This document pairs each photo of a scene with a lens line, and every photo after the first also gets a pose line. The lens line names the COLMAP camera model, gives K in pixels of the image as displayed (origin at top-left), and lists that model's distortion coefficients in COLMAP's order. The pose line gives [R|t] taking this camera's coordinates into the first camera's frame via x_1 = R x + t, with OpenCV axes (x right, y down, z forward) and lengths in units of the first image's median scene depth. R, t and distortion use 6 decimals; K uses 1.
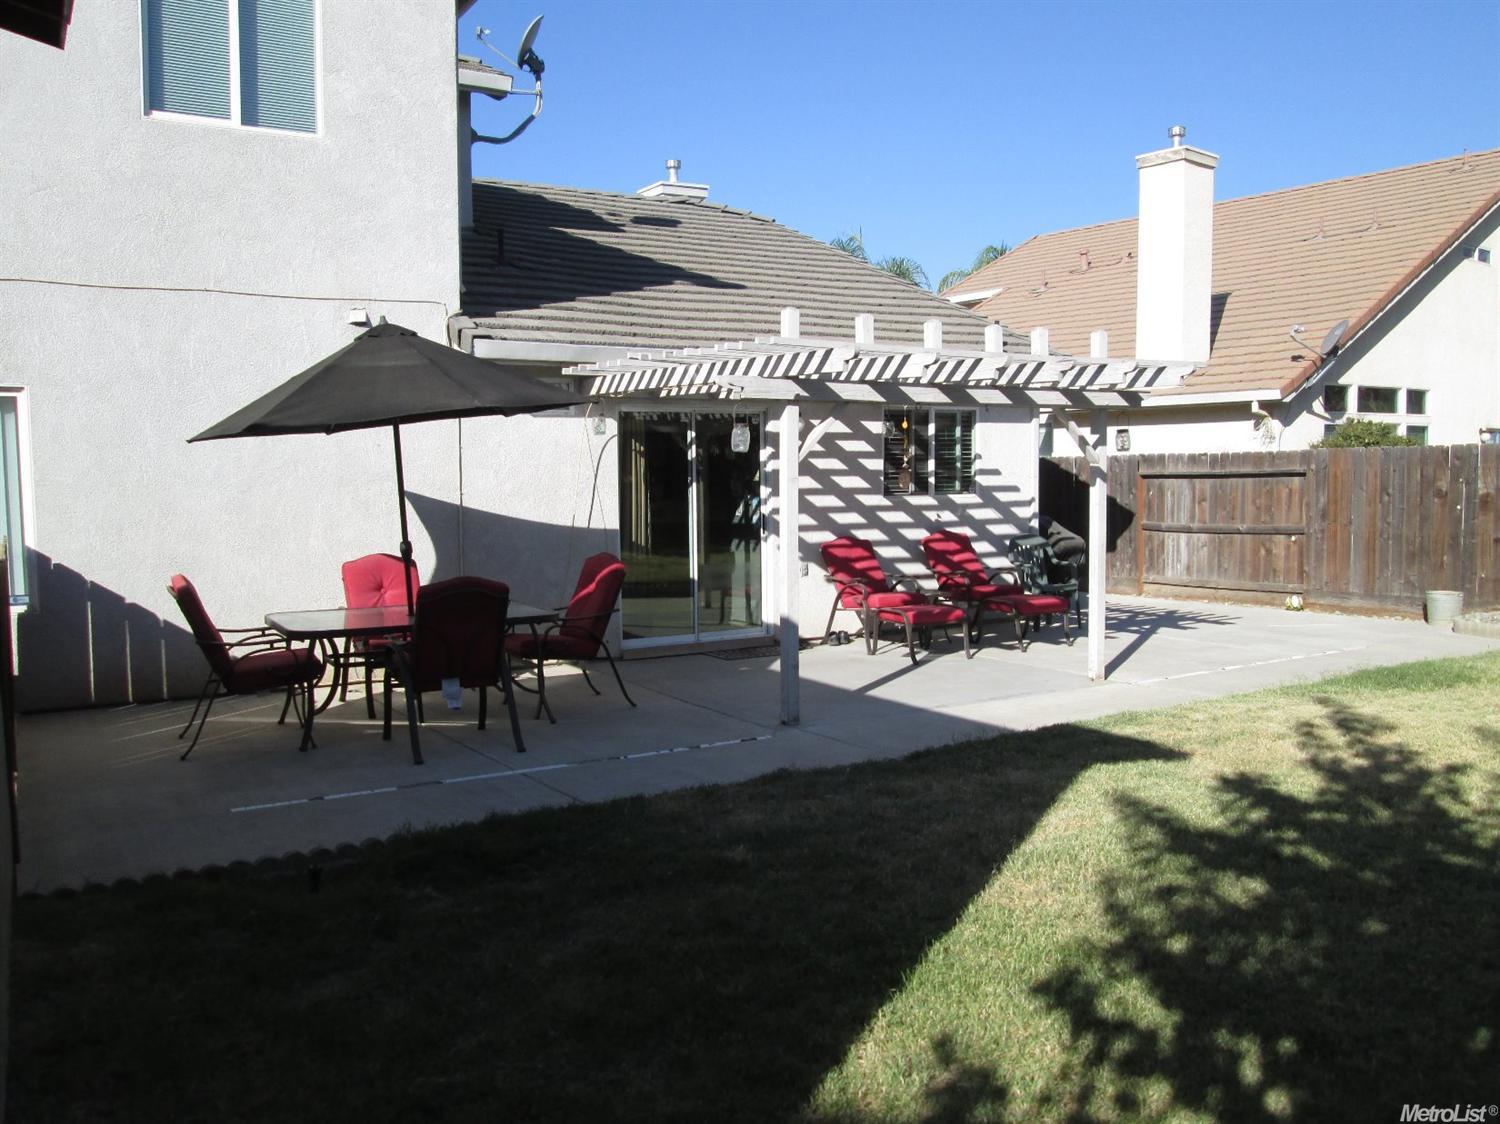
lens RADIAL K [[1239.0, 0, 746.6], [0, 1239.0, 573.5], [0, 0, 1]] dist [-0.051856, 0.029257]
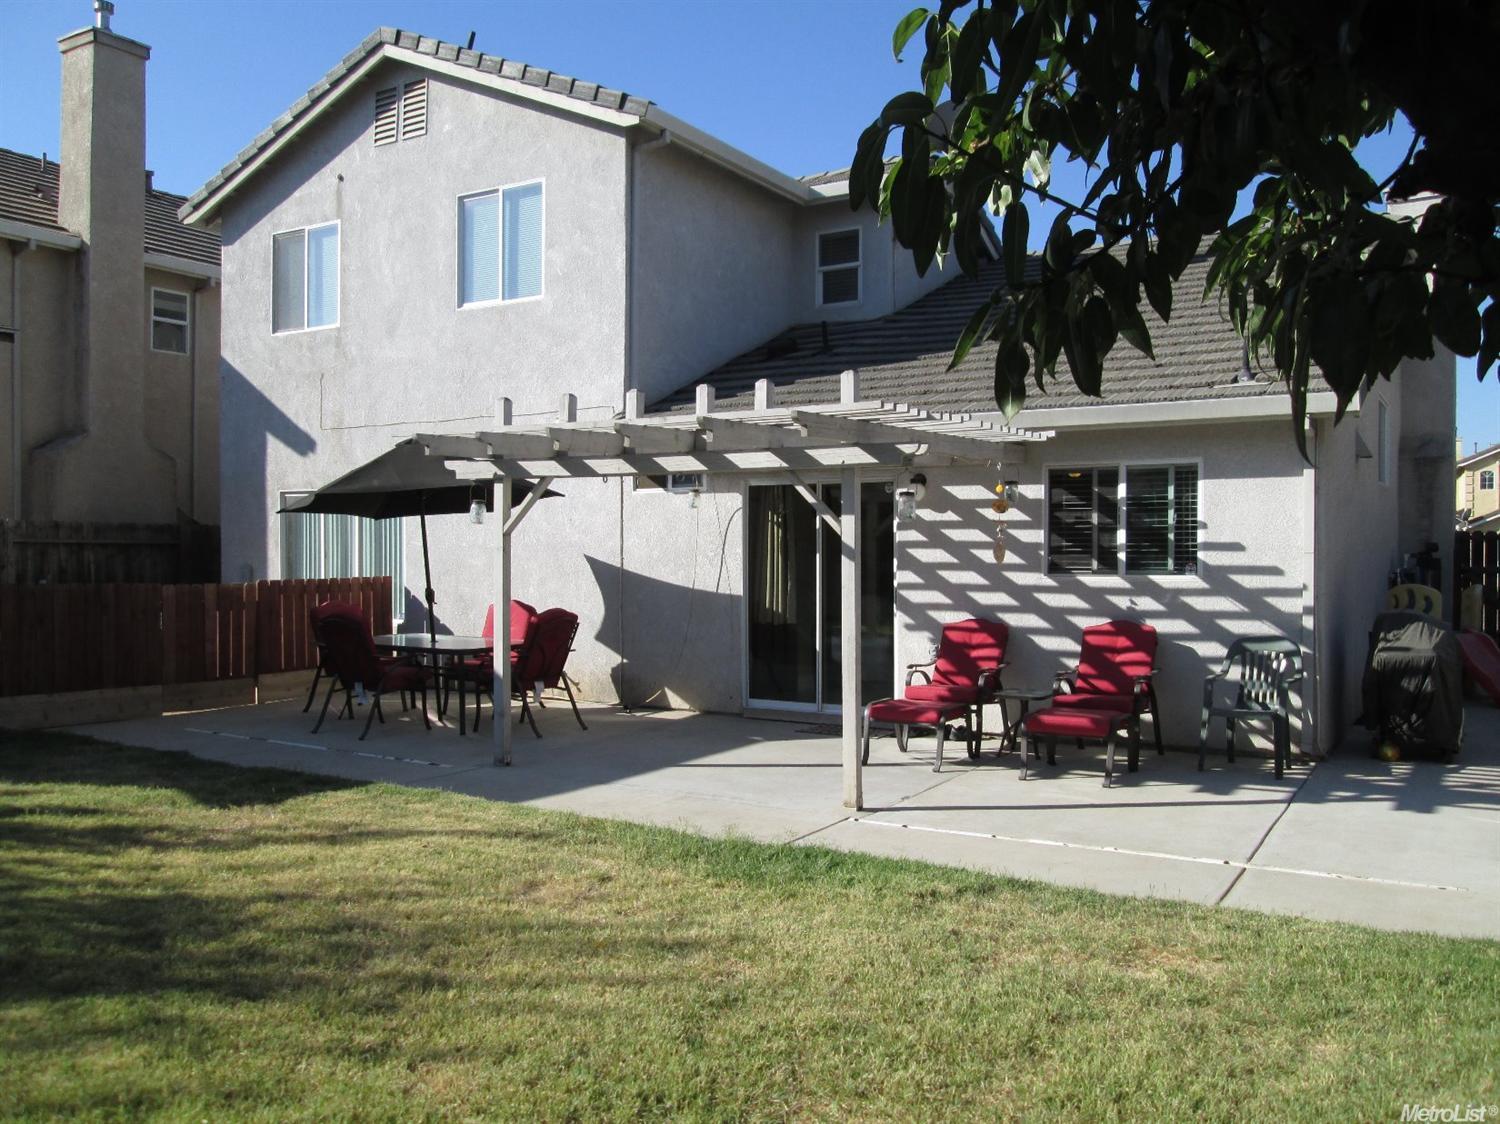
lens RADIAL K [[1239.0, 0, 737.9], [0, 1239.0, 561.5], [0, 0, 1]] dist [-0.051856, 0.029257]
pose [[0.455864, 0.019857, -0.889828, 0.856111], [-0.079973, 0.996621, -0.018730, -0.044881], [0.886449, 0.079700, 0.455912, 0.509081]]
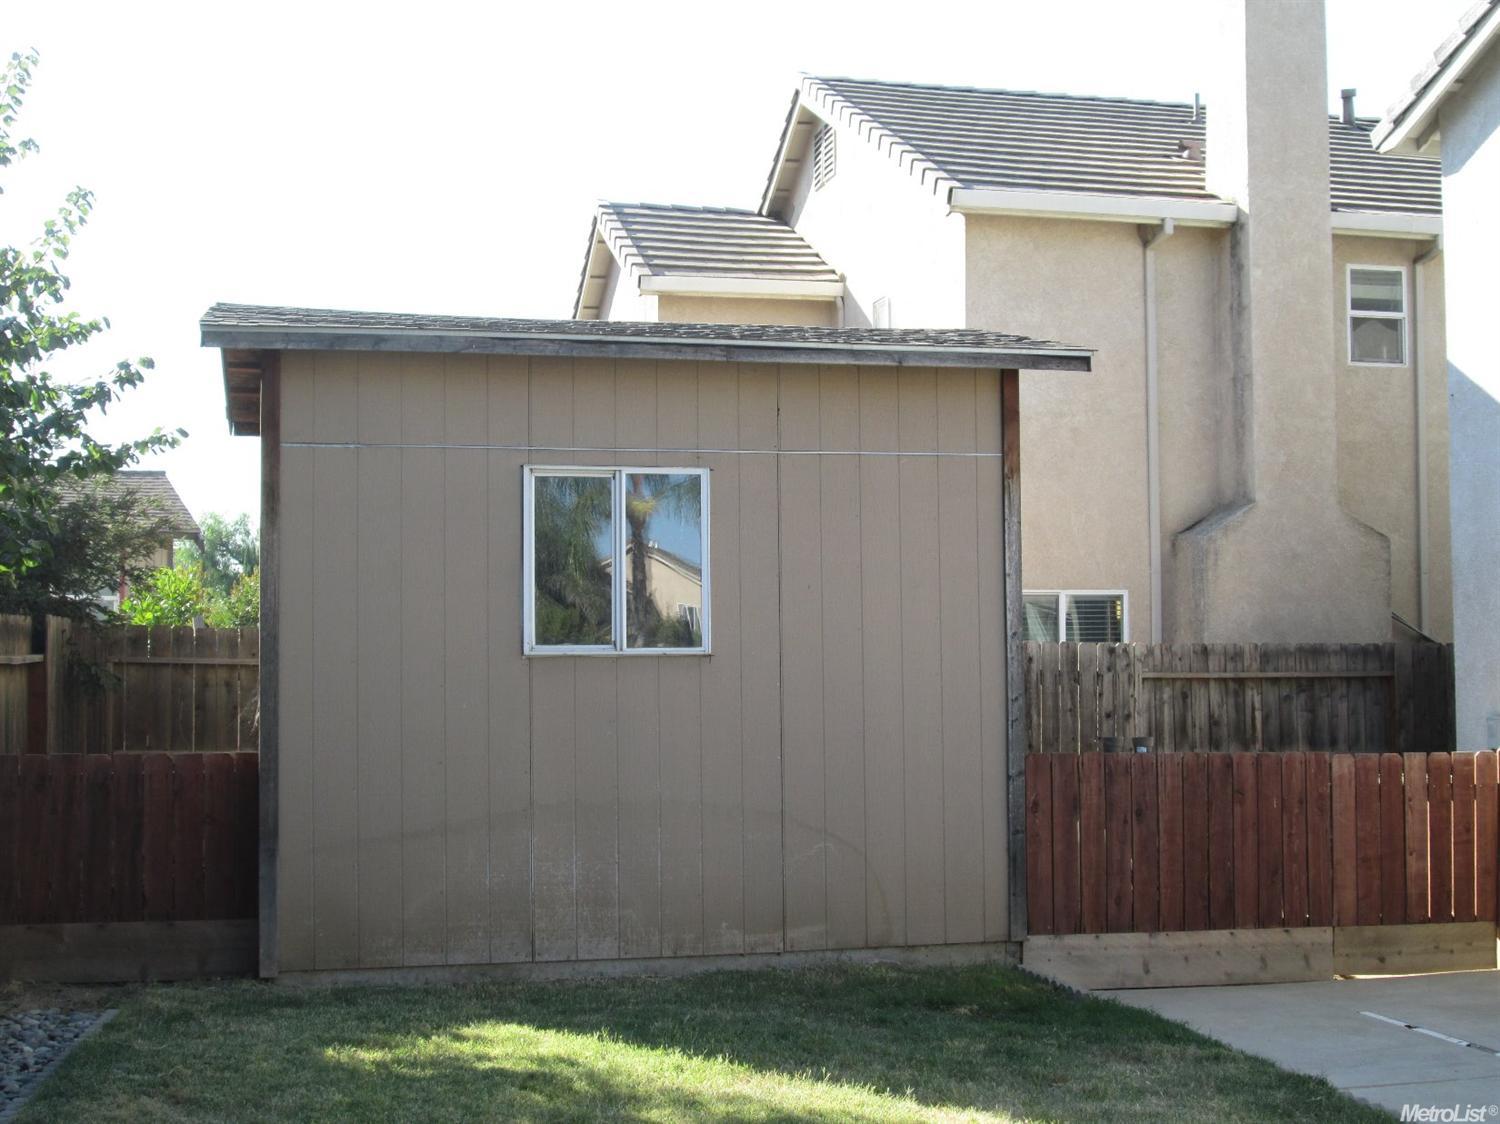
lens RADIAL K [[1956.2, 0, 752.6], [0, 1956.2, 574.3], [0, 0, 1]] dist [-0.063596, 0.000000]
pose [[-0.296927, -0.037099, -0.954179, 0.717409], [-0.065504, 0.997683, -0.018406, -0.058259], [0.952651, 0.057037, -0.298669, 0.561779]]
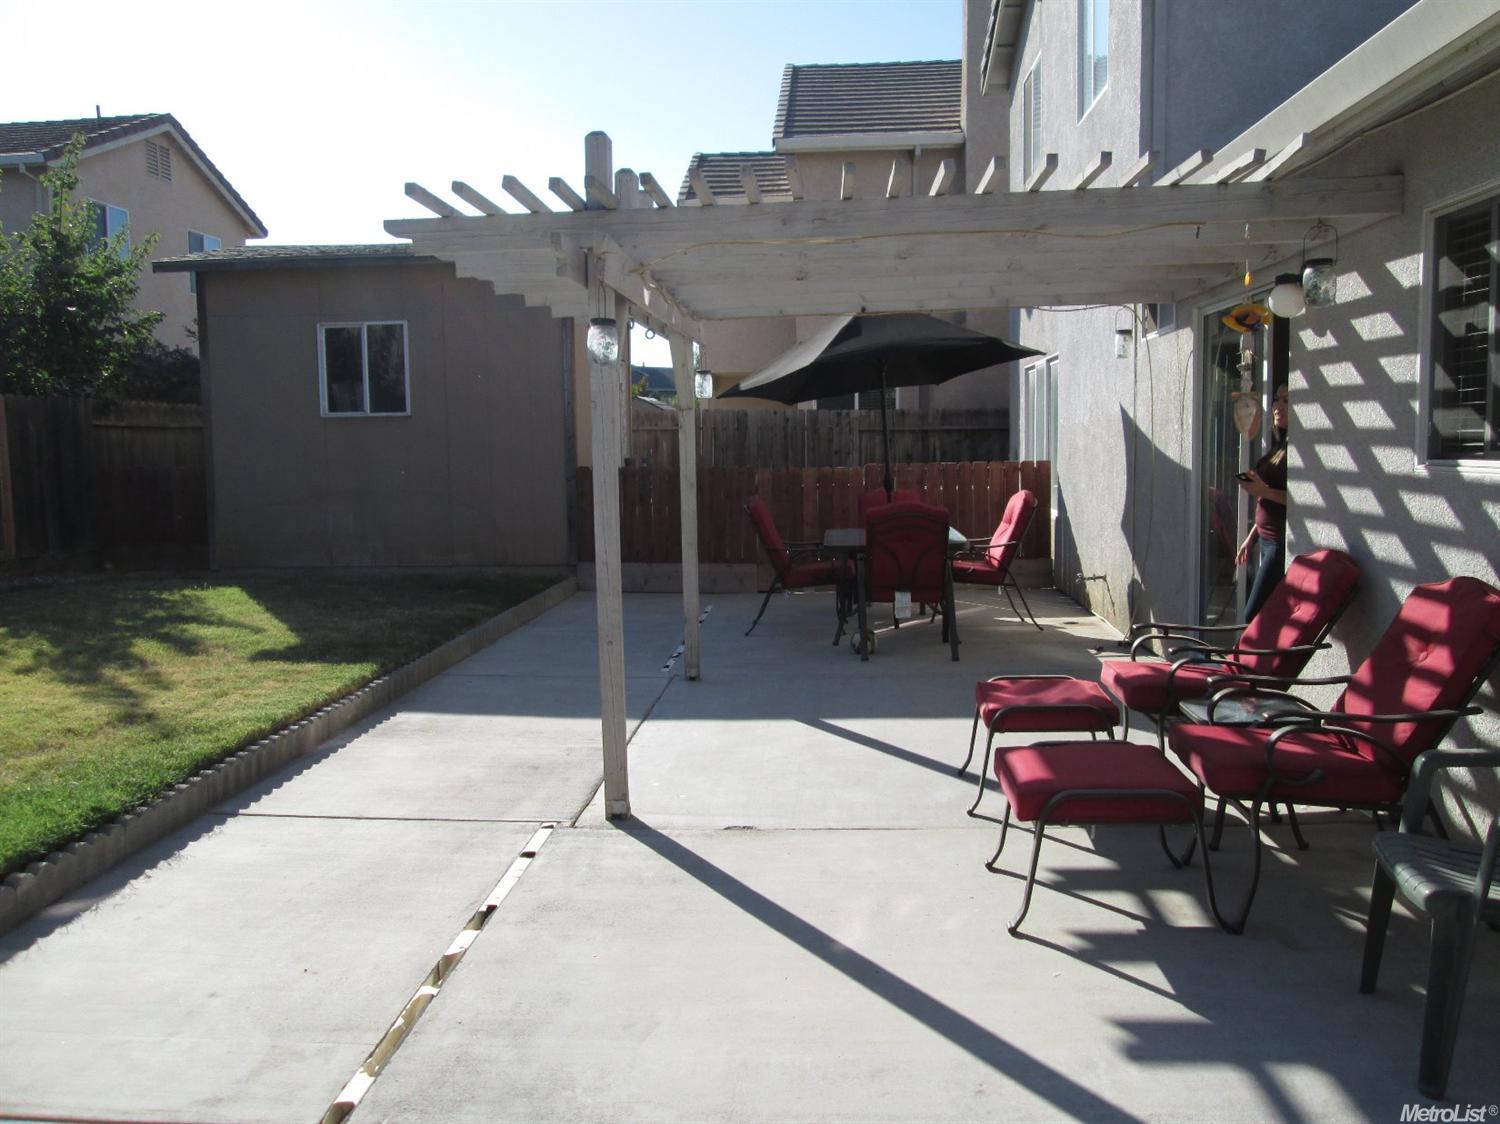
lens RADIAL K [[1239.0, 0, 758.1], [0, 1239.0, 570.4], [0, 0, 1]] dist [-0.051856, 0.029257]
pose [[-0.572972, 0.099246, -0.813544, 0.605141], [-0.046671, 0.987079, 0.153286, -0.085527], [0.818245, 0.125798, -0.560937, 1.201541]]
